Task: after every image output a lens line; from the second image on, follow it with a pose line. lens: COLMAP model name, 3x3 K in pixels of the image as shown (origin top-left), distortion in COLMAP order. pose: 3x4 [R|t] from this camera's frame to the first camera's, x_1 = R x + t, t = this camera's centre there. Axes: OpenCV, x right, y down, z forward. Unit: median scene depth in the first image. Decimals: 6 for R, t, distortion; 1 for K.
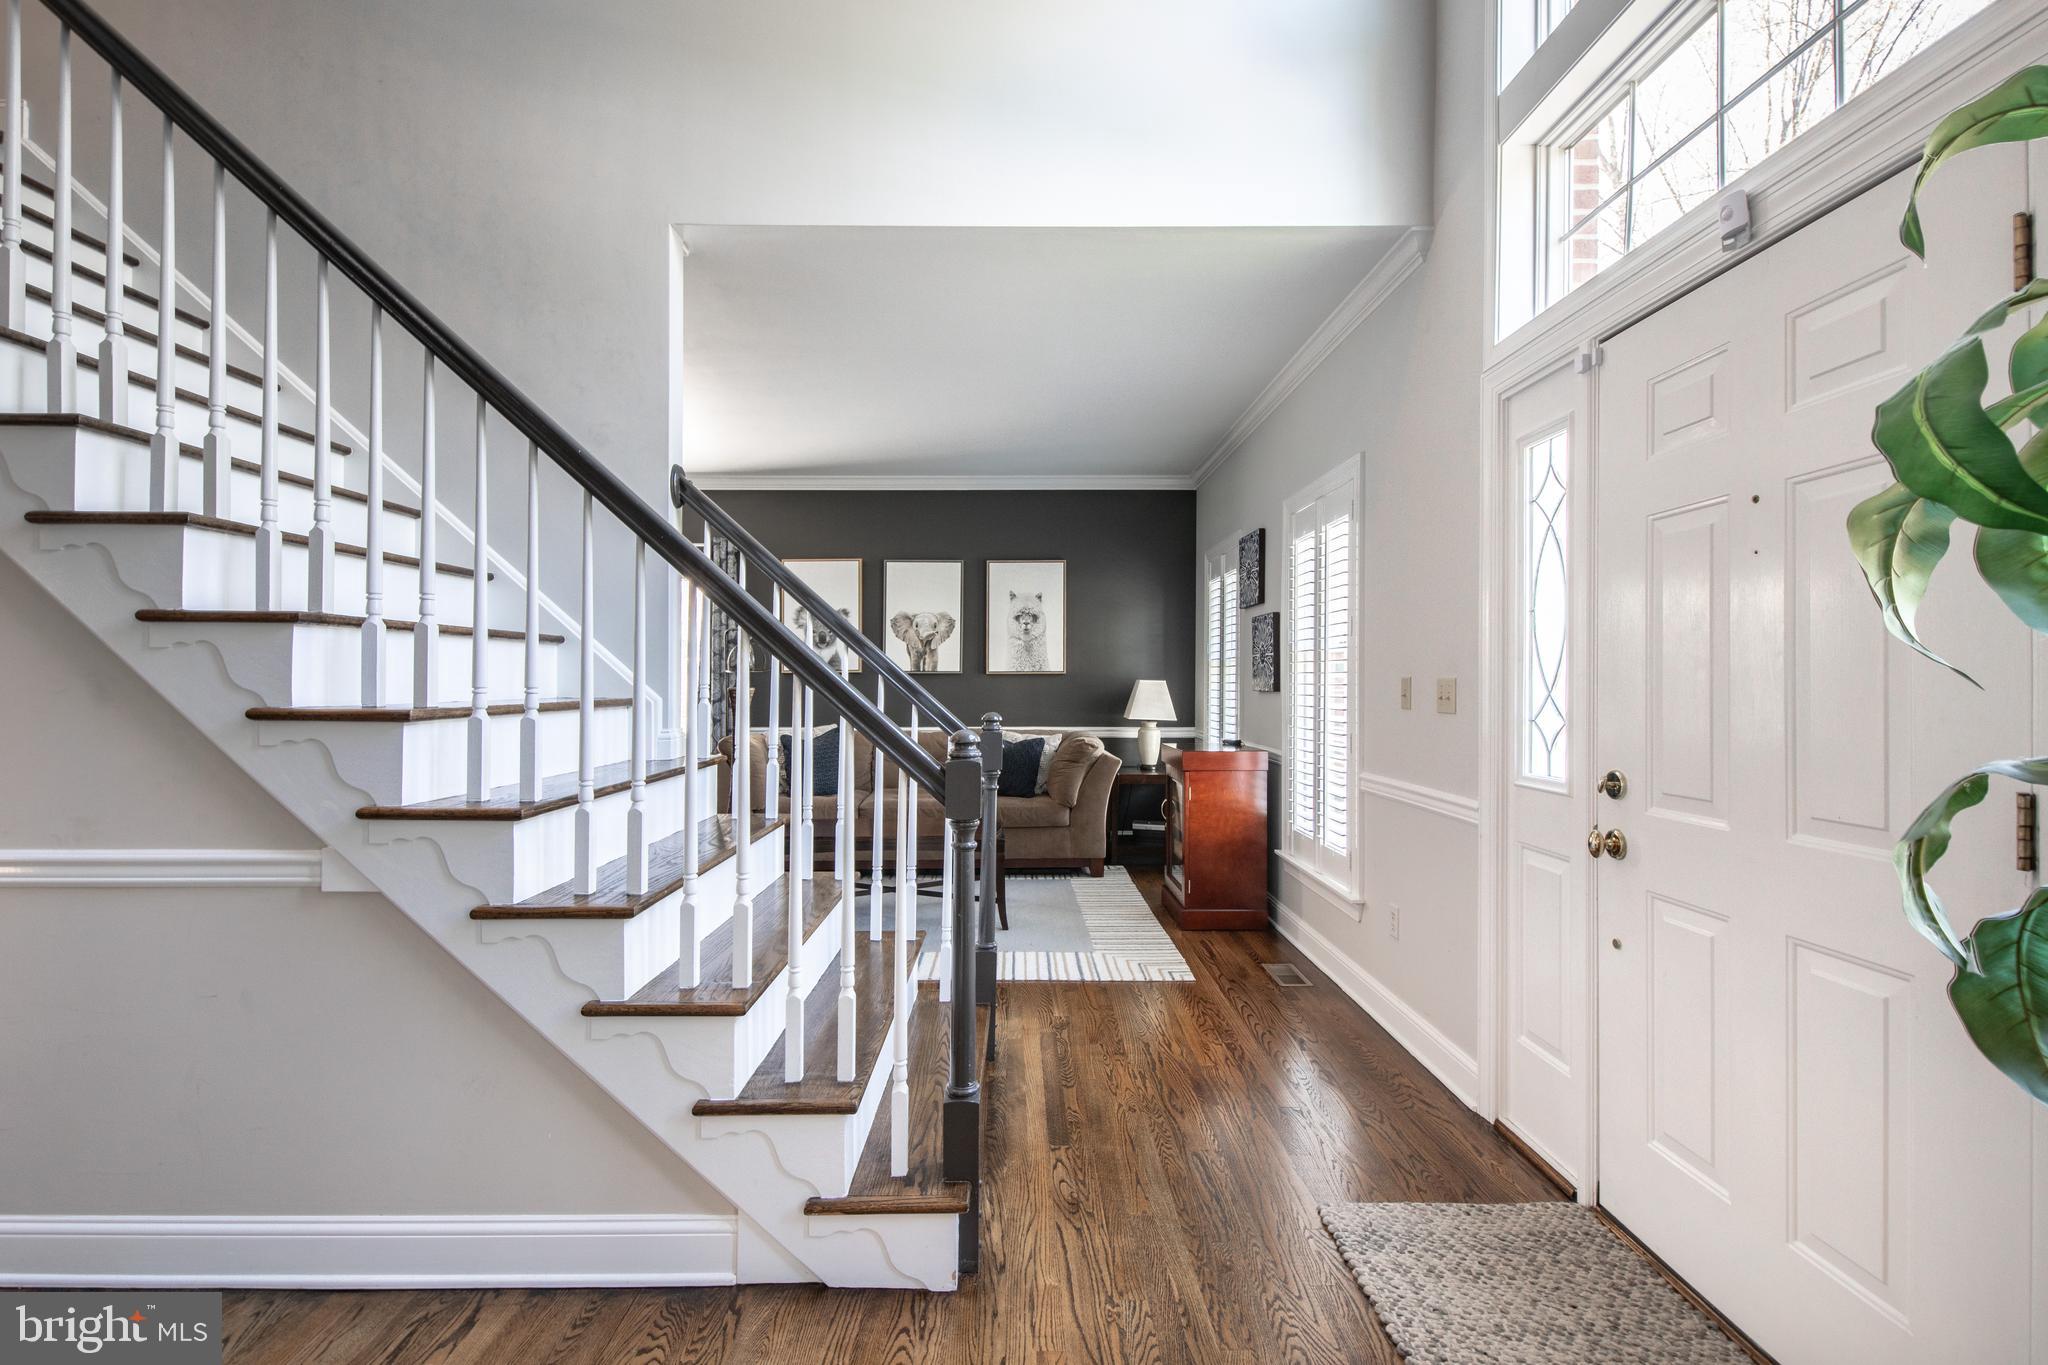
lens RADIAL K [[895.6, 0, 1018.3], [0, 895.6, 684.9], [0, 0, 1]] dist [0.011304, -0.001720]
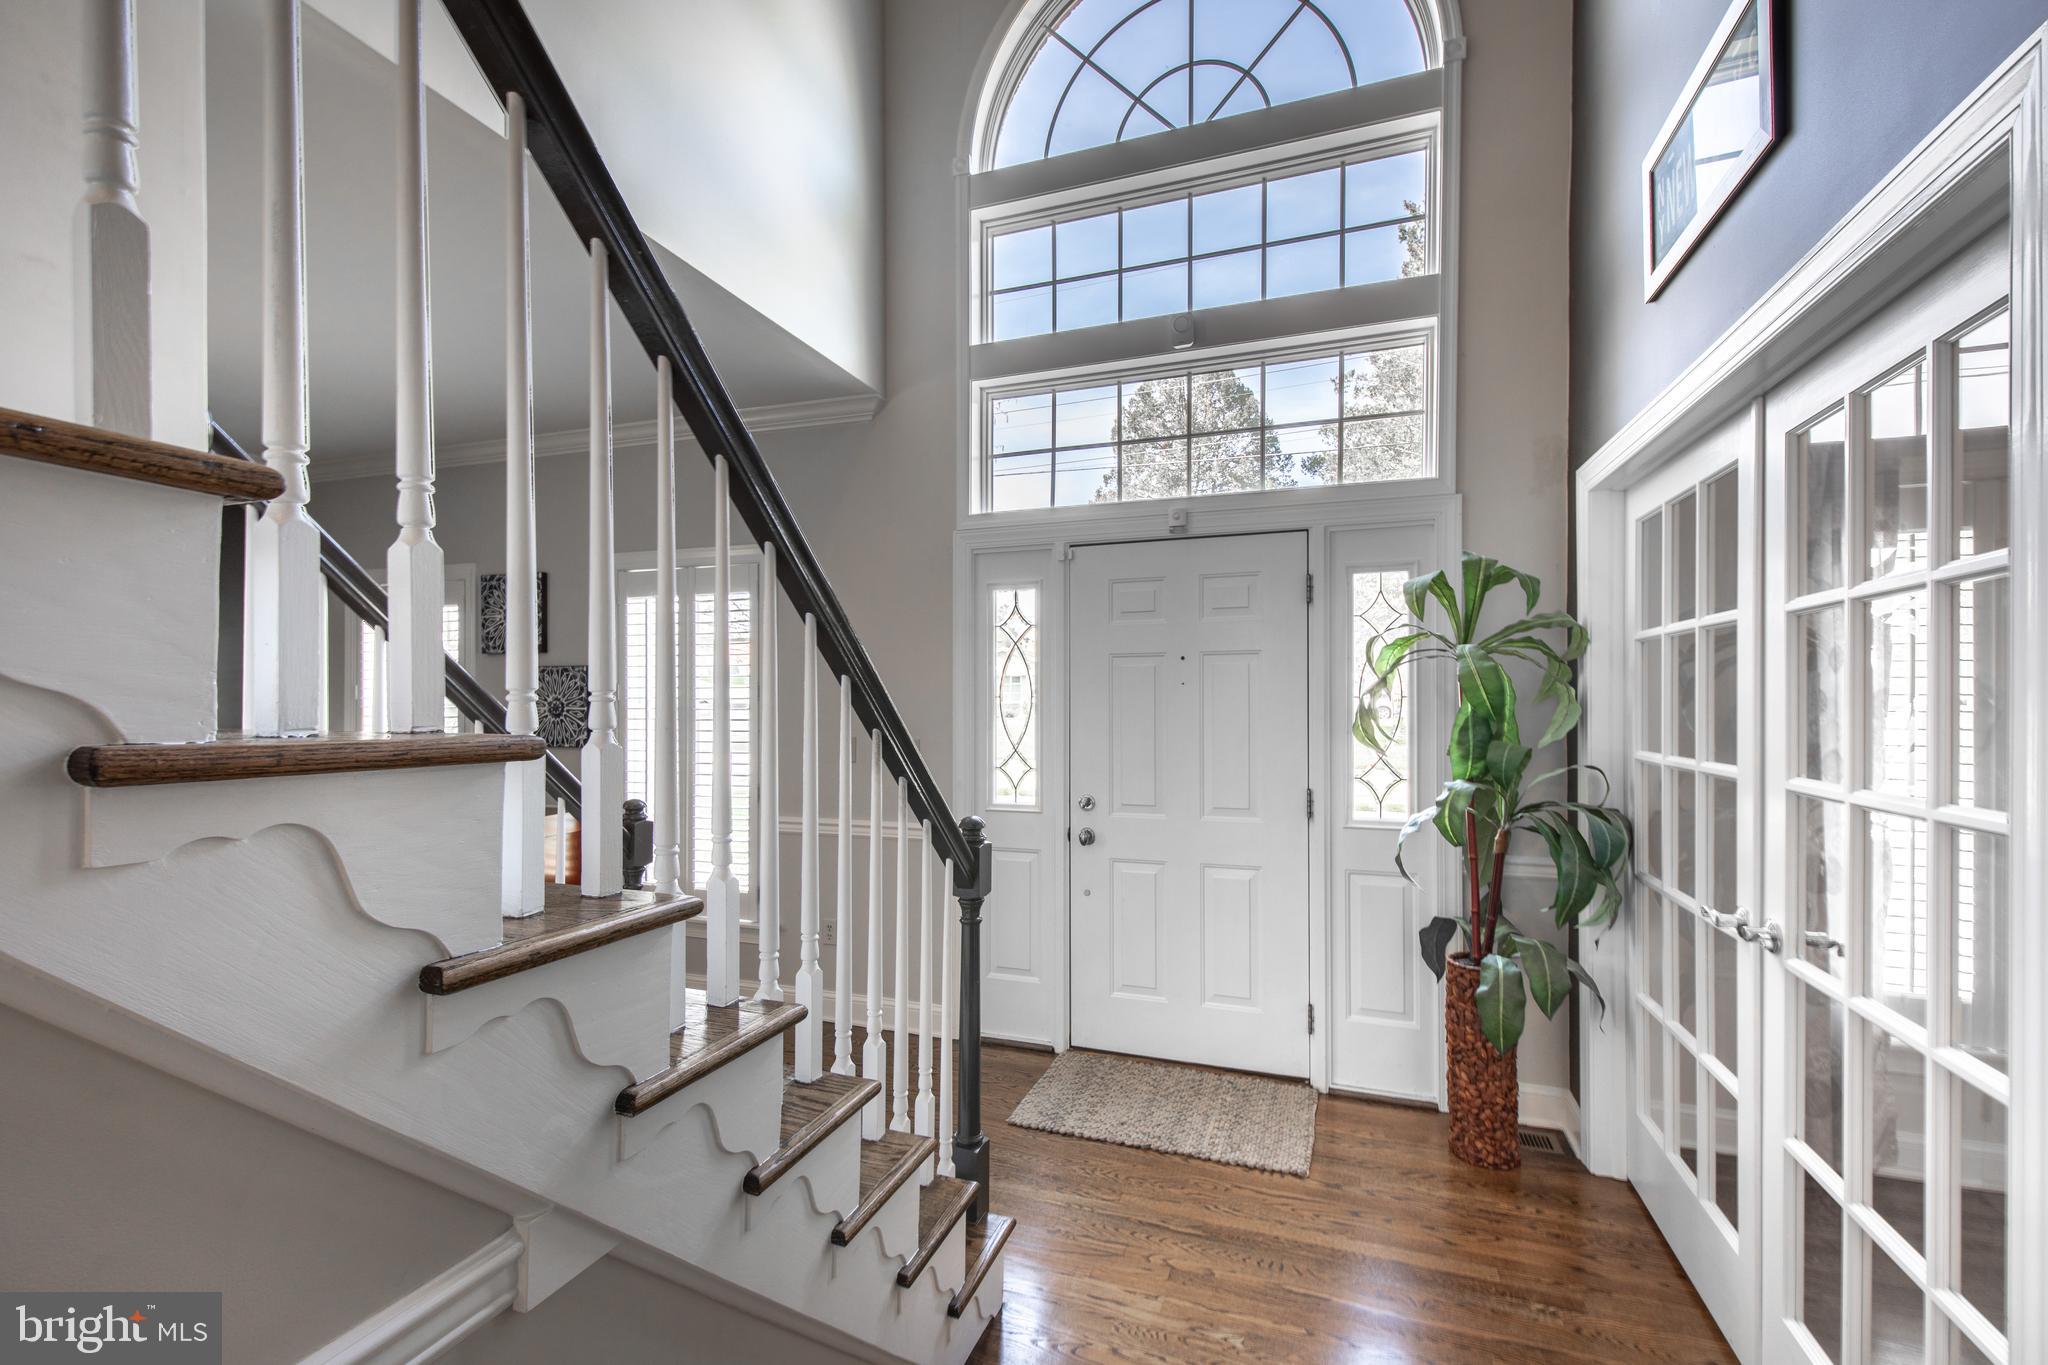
lens RADIAL K [[895.6, 0, 1016.5], [0, 895.6, 711.2], [0, 0, 1]] dist [0.011304, -0.001720]
pose [[0.337685, -0.010819, 0.941197, -1.037330], [-0.001654, 0.999926, 0.012088, -0.090295], [-0.941258, -0.005639, 0.337642, 0.539359]]
